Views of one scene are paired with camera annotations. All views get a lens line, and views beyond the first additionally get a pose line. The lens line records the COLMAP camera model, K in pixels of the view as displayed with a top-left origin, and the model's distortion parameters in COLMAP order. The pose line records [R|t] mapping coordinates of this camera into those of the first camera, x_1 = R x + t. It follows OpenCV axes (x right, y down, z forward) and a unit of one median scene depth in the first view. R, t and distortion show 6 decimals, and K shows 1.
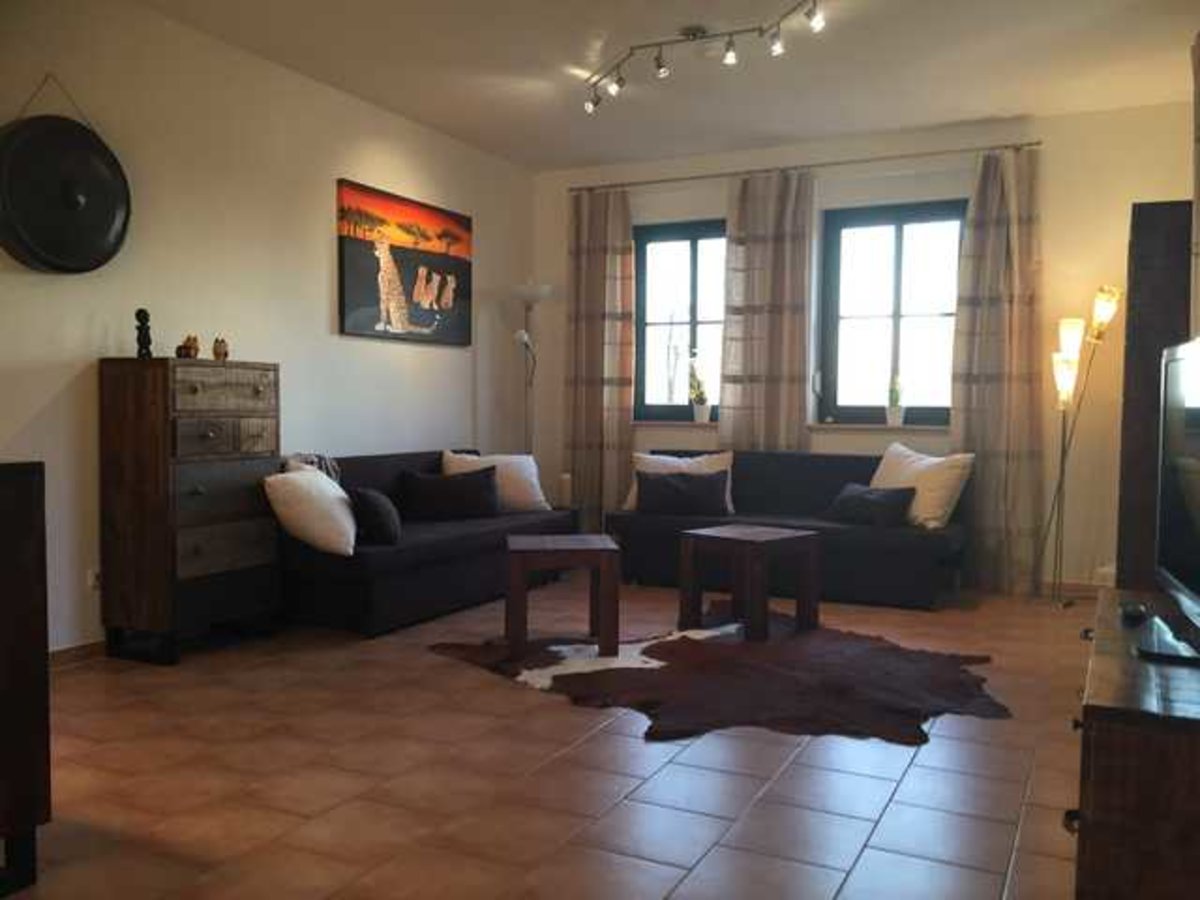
lens RADIAL K [[1023.3, 0, 602.0], [0, 1023.3, 452.4], [0, 0, 1]] dist [0.058442, -0.027841]
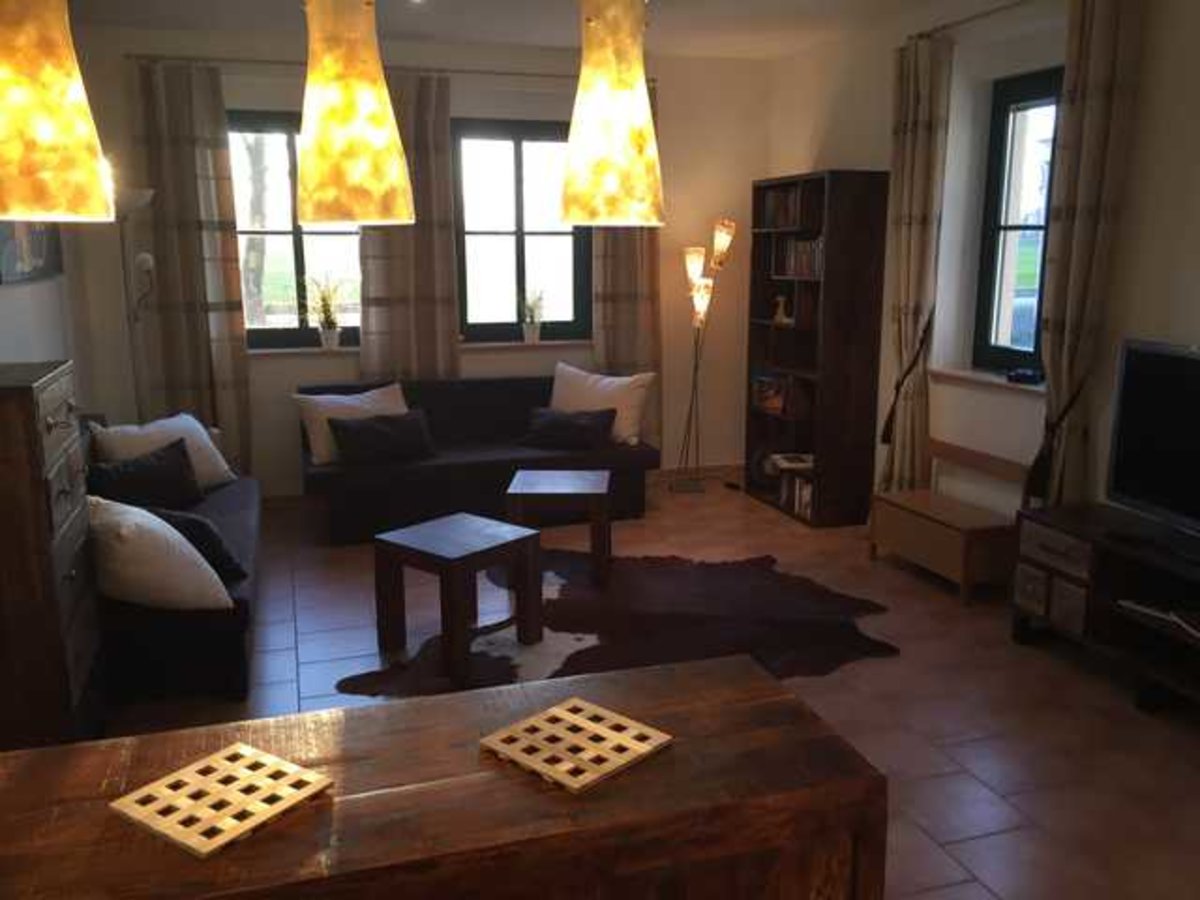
lens RADIAL K [[1023.3, 0, 596.6], [0, 1023.3, 449.3], [0, 0, 1]] dist [0.058442, -0.027841]
pose [[0.727269, -0.147261, 0.670369, -0.364760], [0.042599, 0.984513, 0.170055, -0.089481], [-0.685030, -0.095119, 0.722279, 0.186841]]
